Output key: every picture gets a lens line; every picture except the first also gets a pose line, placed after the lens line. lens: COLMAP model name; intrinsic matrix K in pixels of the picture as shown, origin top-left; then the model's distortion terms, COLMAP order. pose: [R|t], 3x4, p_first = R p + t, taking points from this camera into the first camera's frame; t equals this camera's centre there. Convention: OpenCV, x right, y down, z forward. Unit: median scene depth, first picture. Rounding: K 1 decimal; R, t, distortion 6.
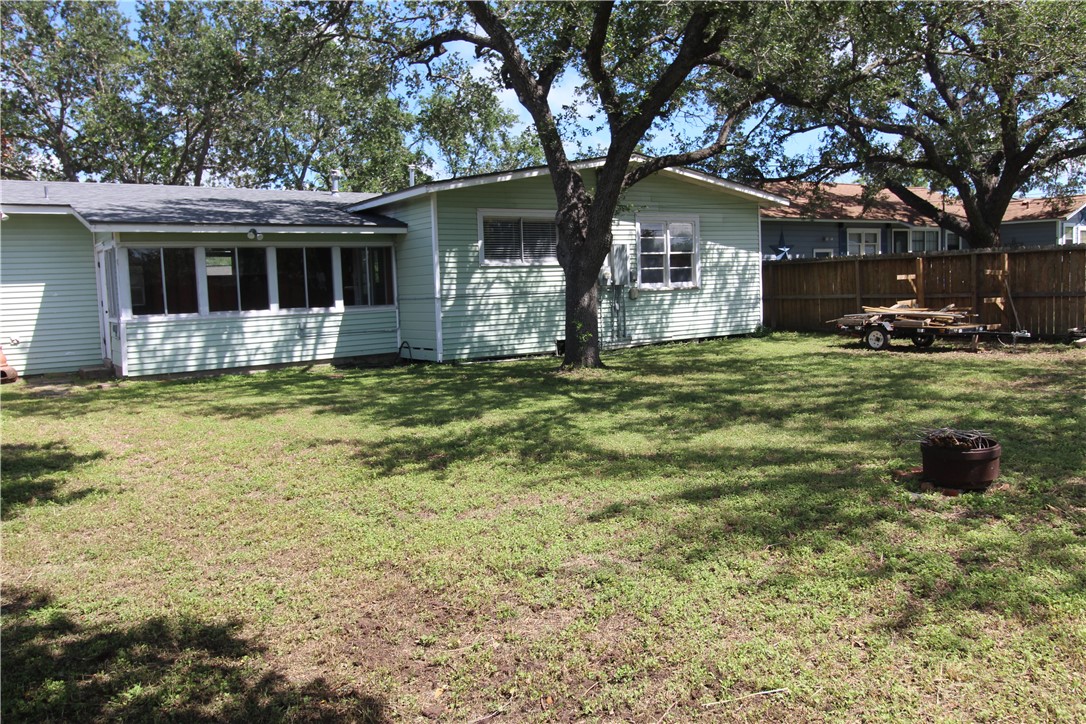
lens RADIAL K [[865.6, 0, 543.0], [0, 865.6, 362.0], [0, 0, 1]] dist [0.013599, 0.002112]
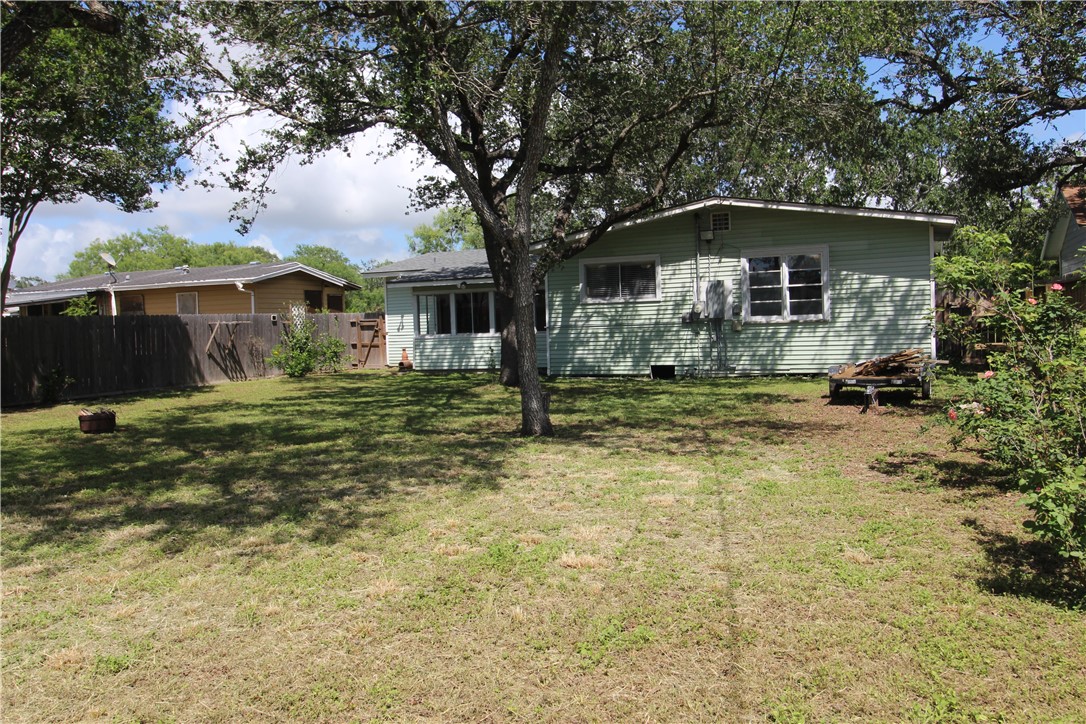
lens RADIAL K [[865.6, 0, 543.0], [0, 865.6, 362.0], [0, 0, 1]] dist [0.013599, 0.002112]
pose [[0.520125, 0.058103, -0.852111, 0.942310], [-0.062836, 0.997583, 0.029668, -0.055249], [0.851775, 0.038112, 0.522519, 0.267260]]
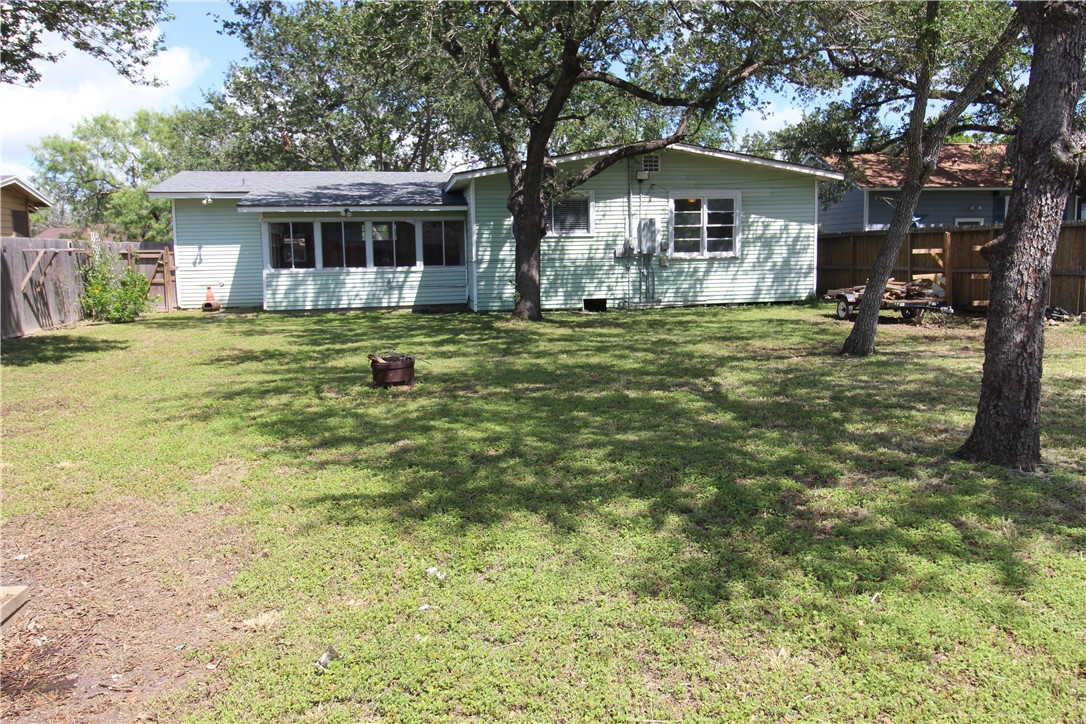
lens RADIAL K [[865.6, 0, 543.0], [0, 865.6, 362.0], [0, 0, 1]] dist [0.013599, 0.002112]
pose [[0.911977, 0.070594, -0.404121, 0.461447], [-0.051127, 0.996961, 0.058777, -0.005531], [0.407042, -0.032942, 0.912815, -0.126899]]
